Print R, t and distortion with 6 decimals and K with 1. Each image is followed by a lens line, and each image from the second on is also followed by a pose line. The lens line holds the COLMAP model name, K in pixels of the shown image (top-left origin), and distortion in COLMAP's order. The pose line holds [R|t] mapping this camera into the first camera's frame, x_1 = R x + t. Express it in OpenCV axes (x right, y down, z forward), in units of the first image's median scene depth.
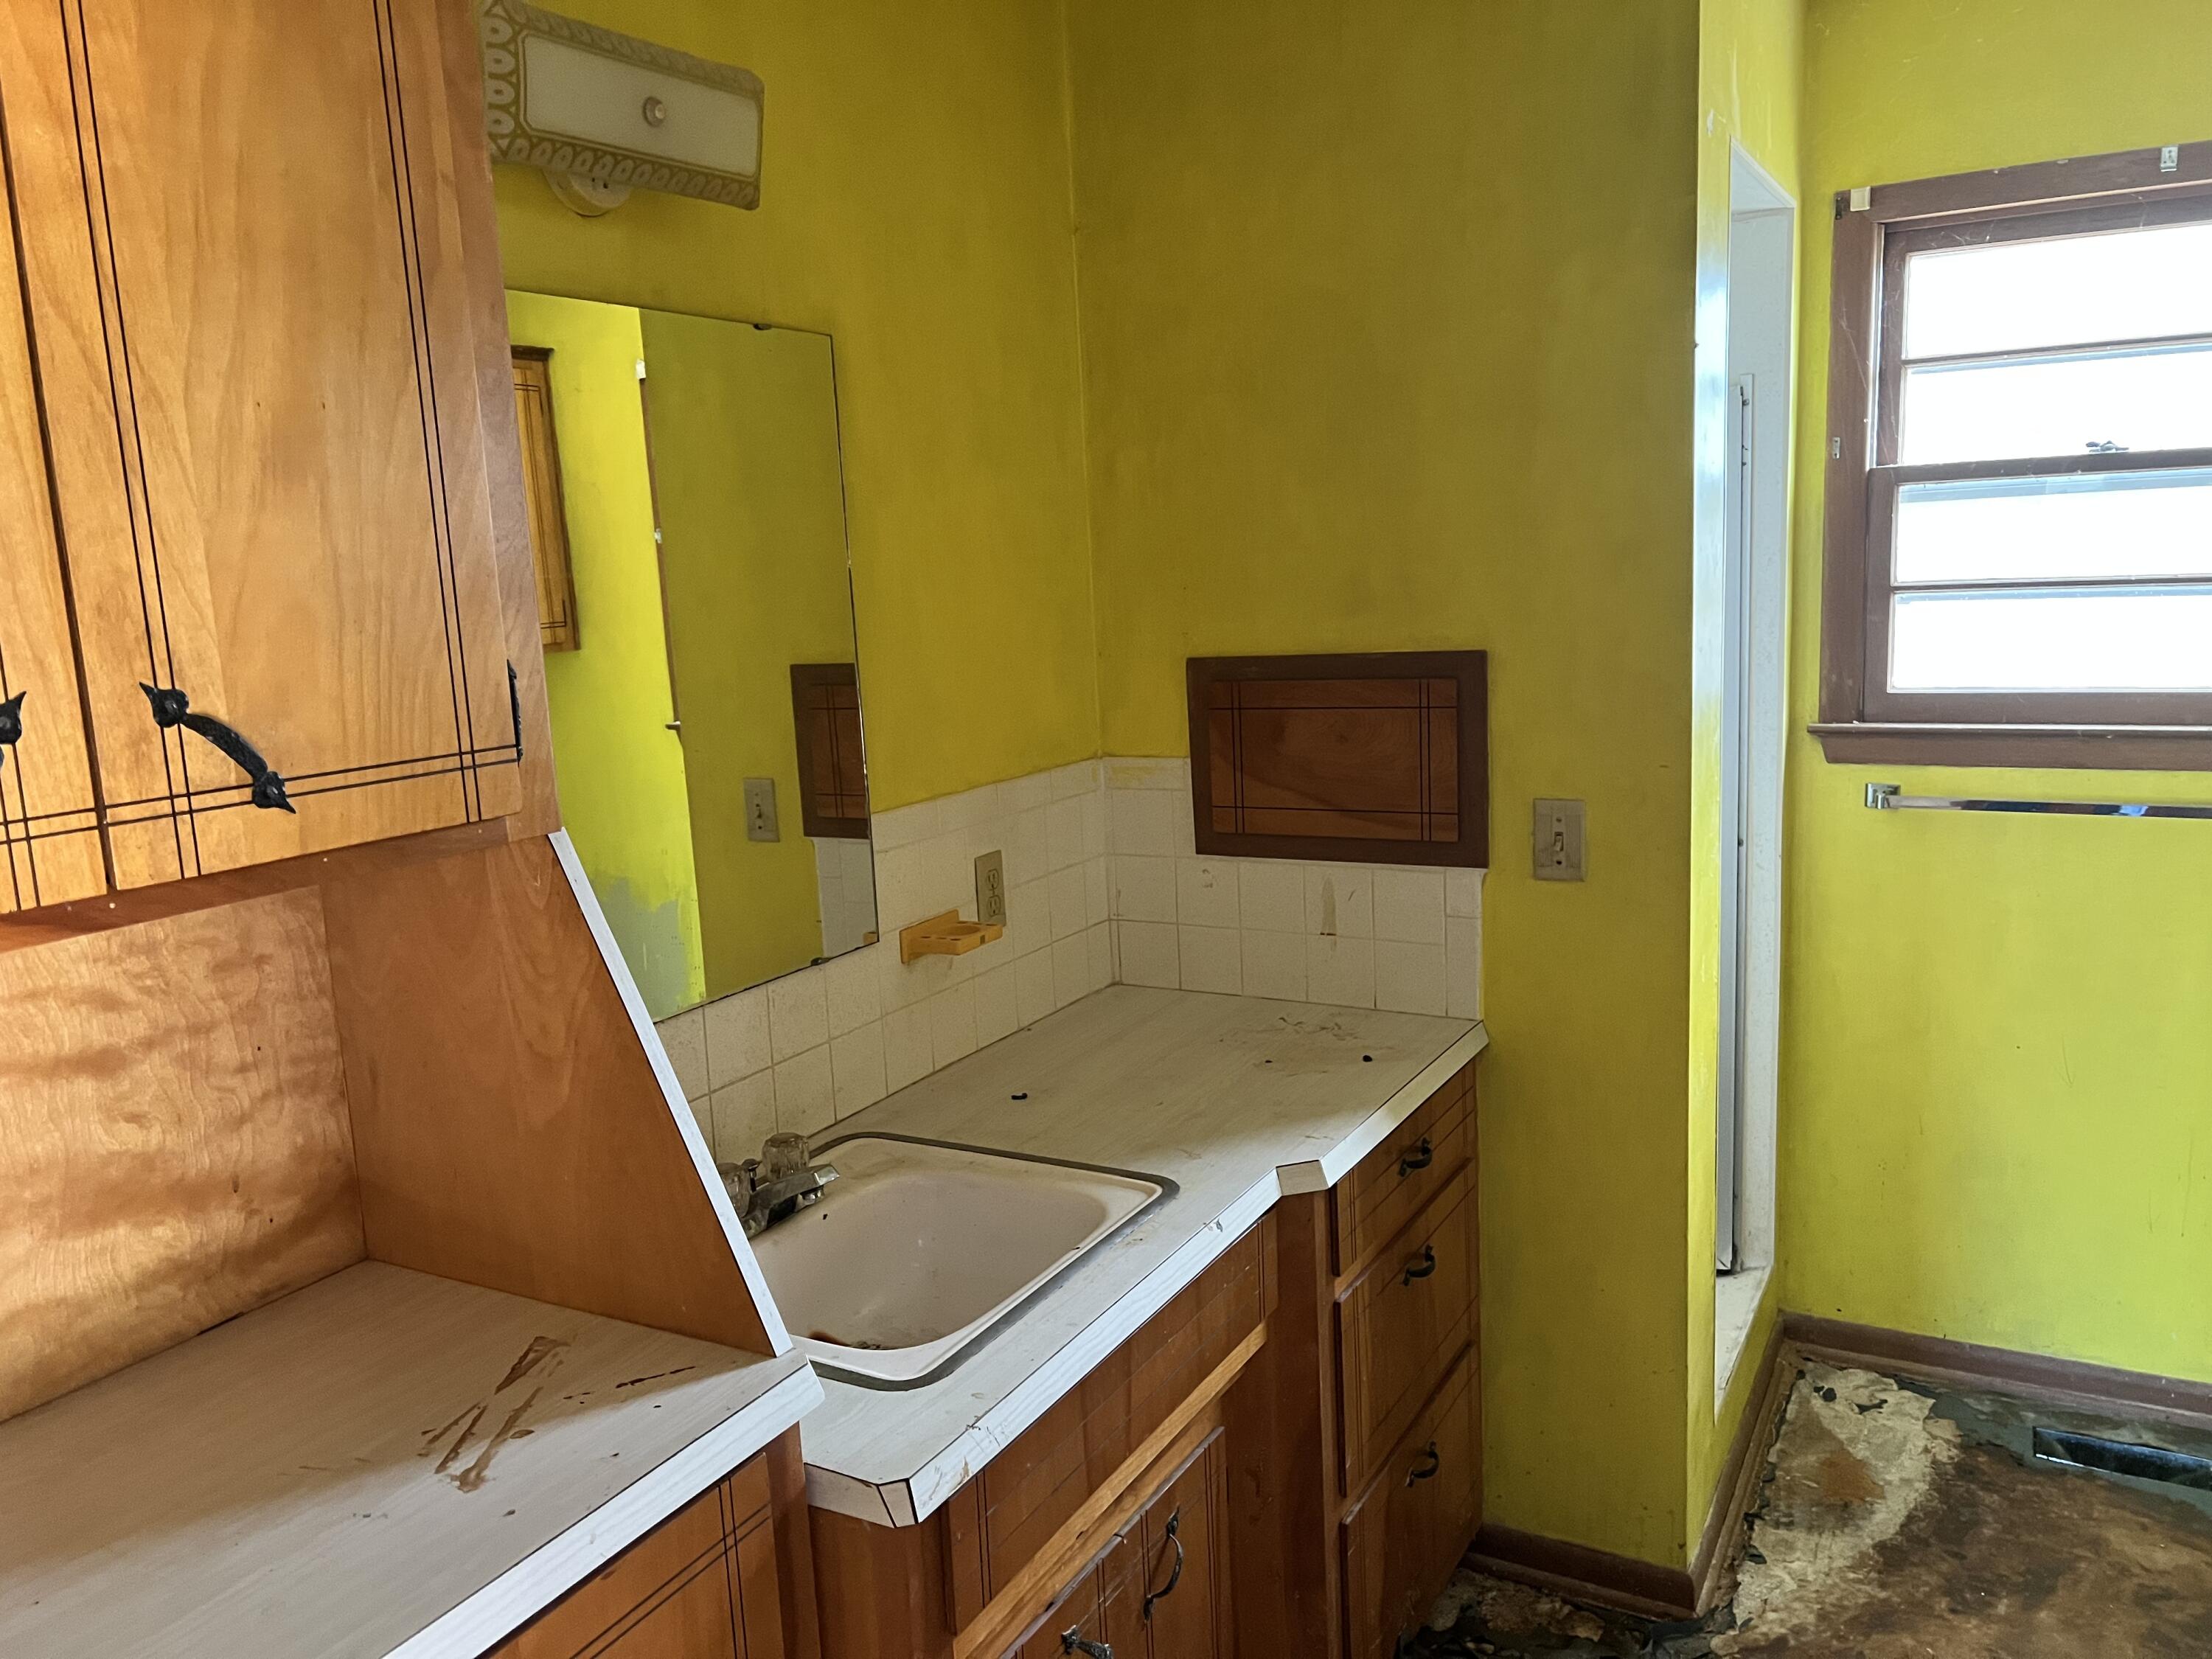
lens RADIAL K [[1676.3, 0, 1088.9], [0, 1676.3, 842.5], [0, 0, 1]] dist [0.071321, -0.070766]
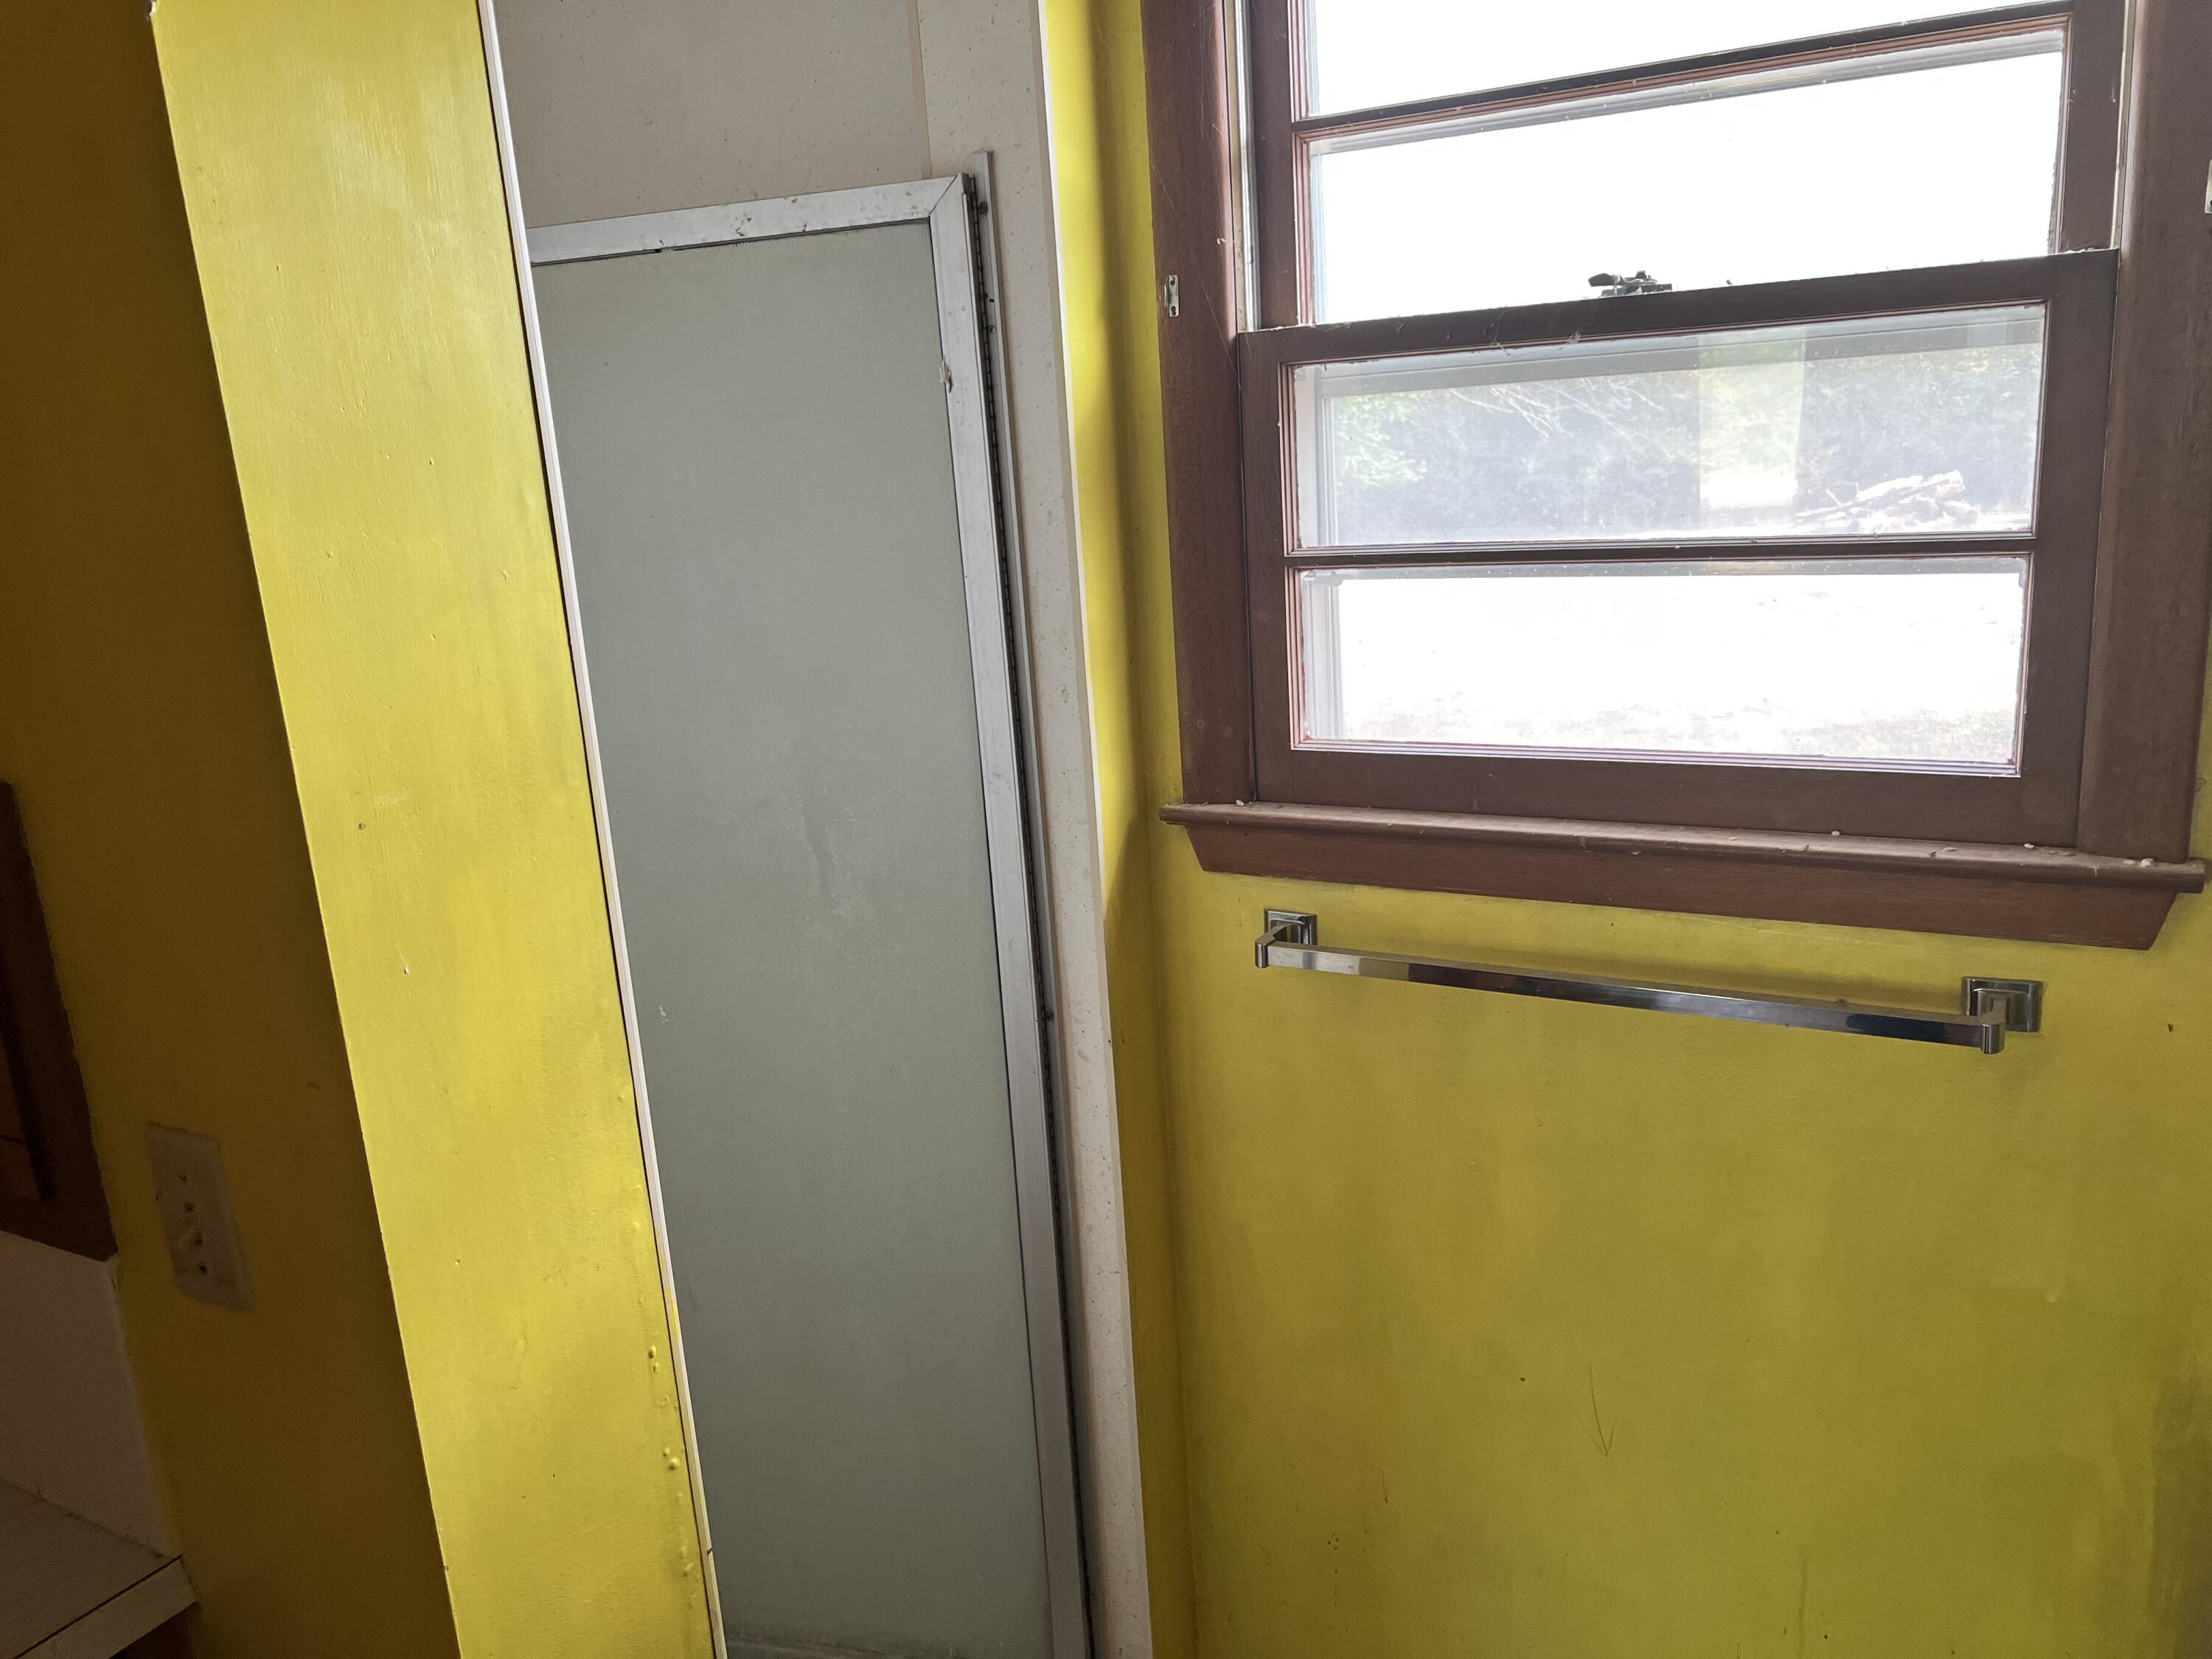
lens RADIAL K [[1676.3, 0, 1088.9], [0, 1676.3, 842.5], [0, 0, 1]] dist [0.071321, -0.070766]
pose [[0.999702, -0.018920, -0.015412, 0.413257], [0.020136, 0.996349, 0.082969, -0.105002], [0.013786, -0.083254, 0.996433, 0.453356]]
